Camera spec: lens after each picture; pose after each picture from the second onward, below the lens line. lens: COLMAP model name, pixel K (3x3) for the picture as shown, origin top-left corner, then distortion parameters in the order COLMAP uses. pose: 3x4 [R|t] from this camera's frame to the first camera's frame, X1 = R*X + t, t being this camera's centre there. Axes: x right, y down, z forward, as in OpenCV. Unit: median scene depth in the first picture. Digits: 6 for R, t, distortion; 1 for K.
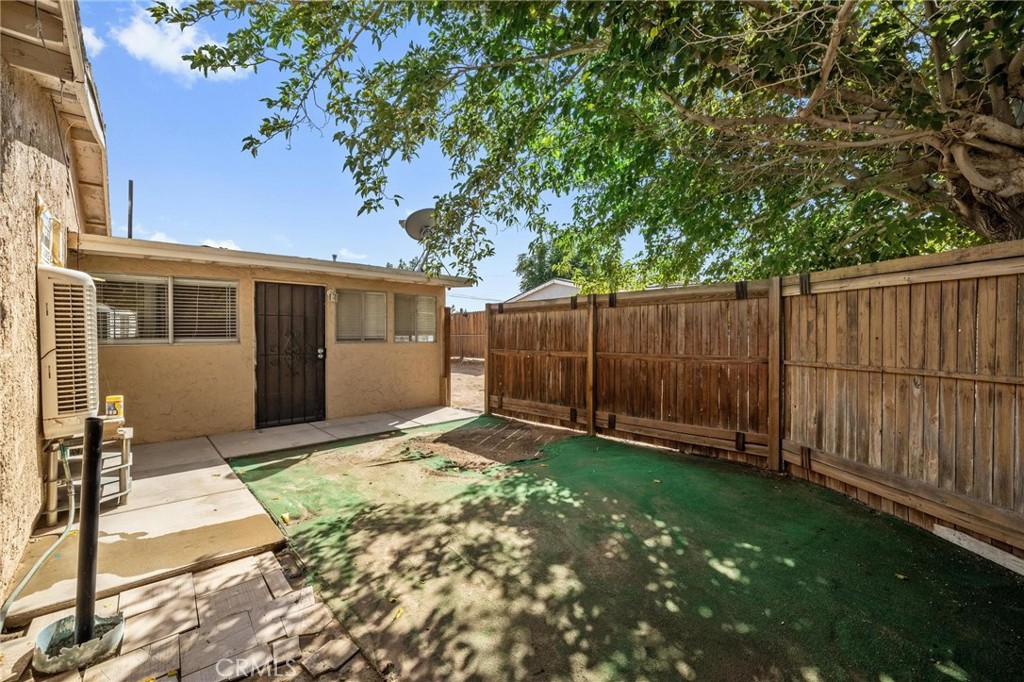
lens RADIAL K [[424.6, 0, 507.2], [0, 424.6, 339.2], [0, 0, 1]] dist [-0.000759, -0.000140]
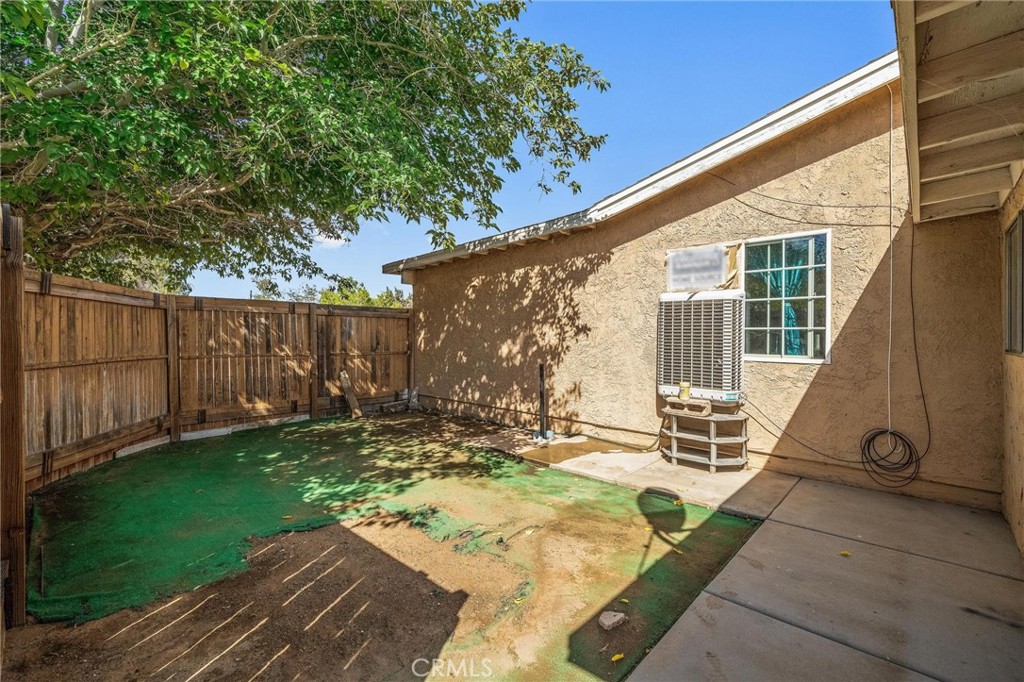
lens RADIAL K [[457.9, 0, 518.1], [0, 457.9, 337.9], [0, 0, 1]] dist [0.001430, 0.000147]
pose [[-0.997314, 0.000038, -0.073246, -0.306130], [-0.001164, 0.999865, 0.016368, -0.025098], [0.073237, 0.016409, -0.997180, 2.242190]]
